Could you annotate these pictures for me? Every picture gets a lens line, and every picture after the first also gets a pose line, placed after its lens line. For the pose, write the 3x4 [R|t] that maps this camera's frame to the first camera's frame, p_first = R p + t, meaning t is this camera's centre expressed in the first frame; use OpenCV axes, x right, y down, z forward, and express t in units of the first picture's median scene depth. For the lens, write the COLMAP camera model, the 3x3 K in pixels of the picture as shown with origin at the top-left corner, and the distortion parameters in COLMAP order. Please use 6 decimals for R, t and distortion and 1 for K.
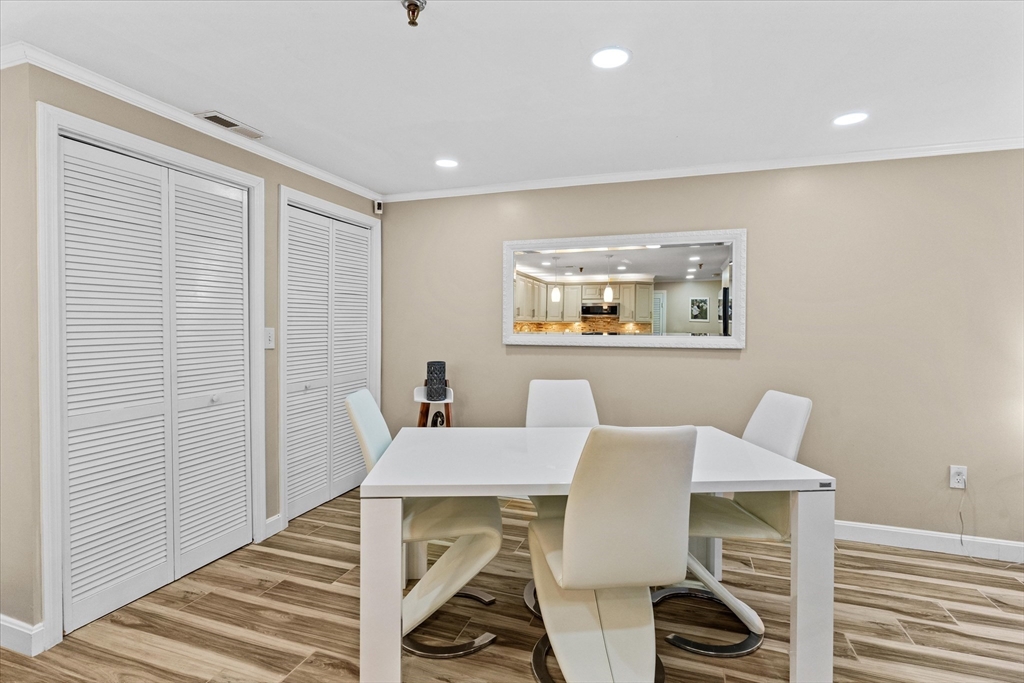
lens RADIAL K [[492.8, 0, 510.8], [0, 492.8, 337.4], [0, 0, 1]] dist [-0.004620, -0.000016]
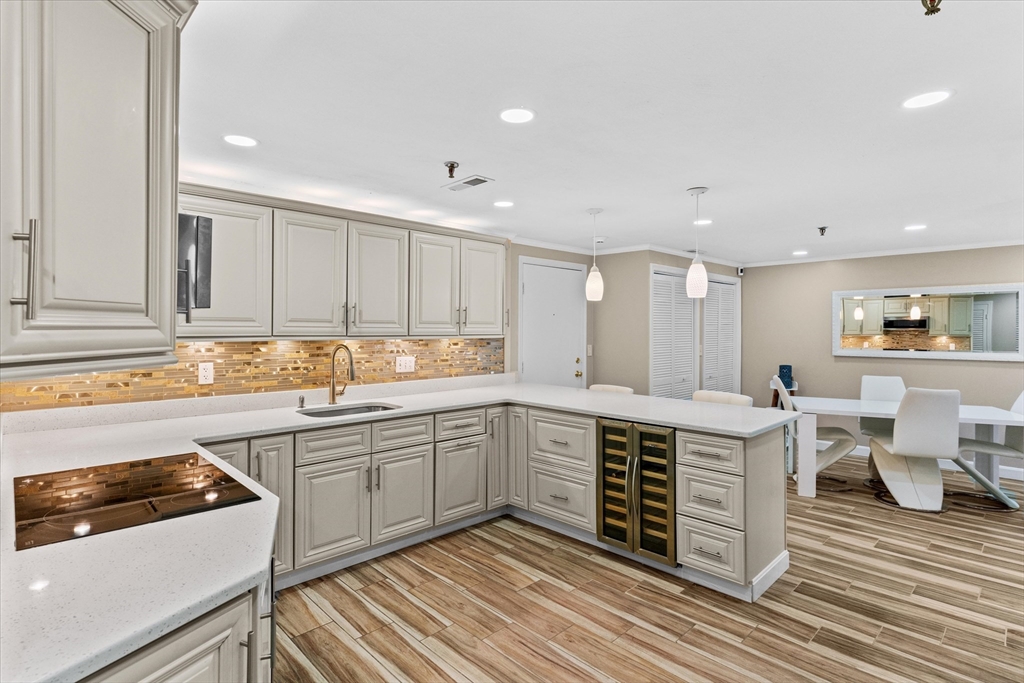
lens RADIAL K [[512.9, 0, 511.0], [0, 512.9, 334.7], [0, 0, 1]] dist [0.001575, 0.000131]
pose [[0.890351, -0.002806, -0.455265, -0.205075], [-0.007656, 0.999747, -0.021133, -0.011188], [0.455210, 0.022301, 0.890105, -1.047696]]
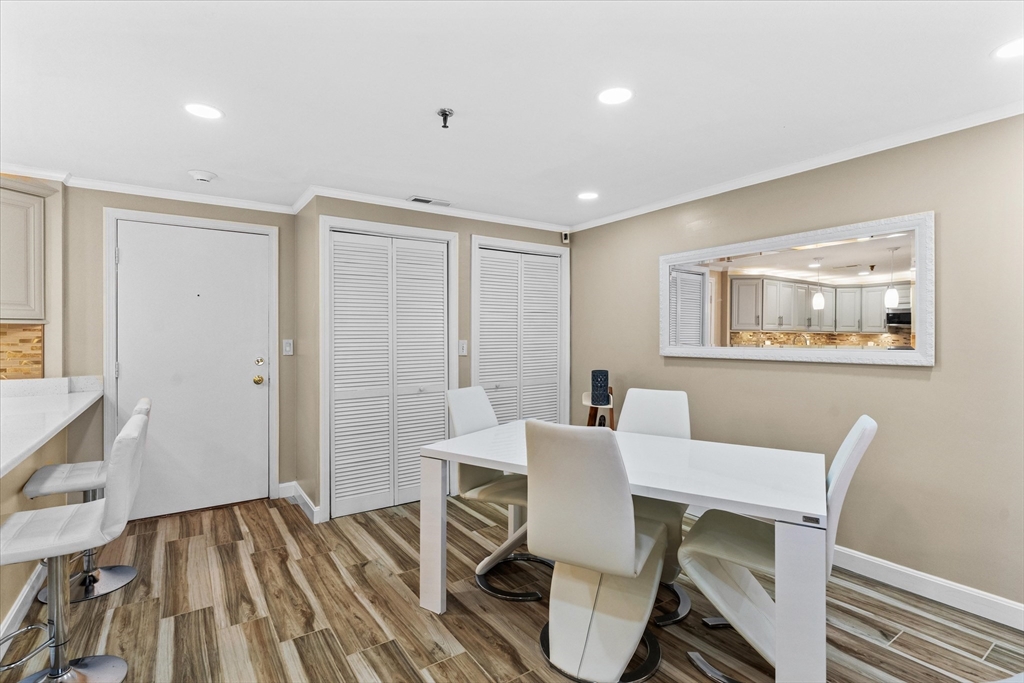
lens RADIAL K [[482.1, 0, 506.3], [0, 482.1, 341.4], [0, 0, 1]] dist [-0.000061, 0.000260]
pose [[0.802057, -0.000660, -0.597248, 0.363447], [-0.010263, 0.999837, -0.014887, 0.002122], [0.597160, 0.018069, 0.801919, -0.002805]]
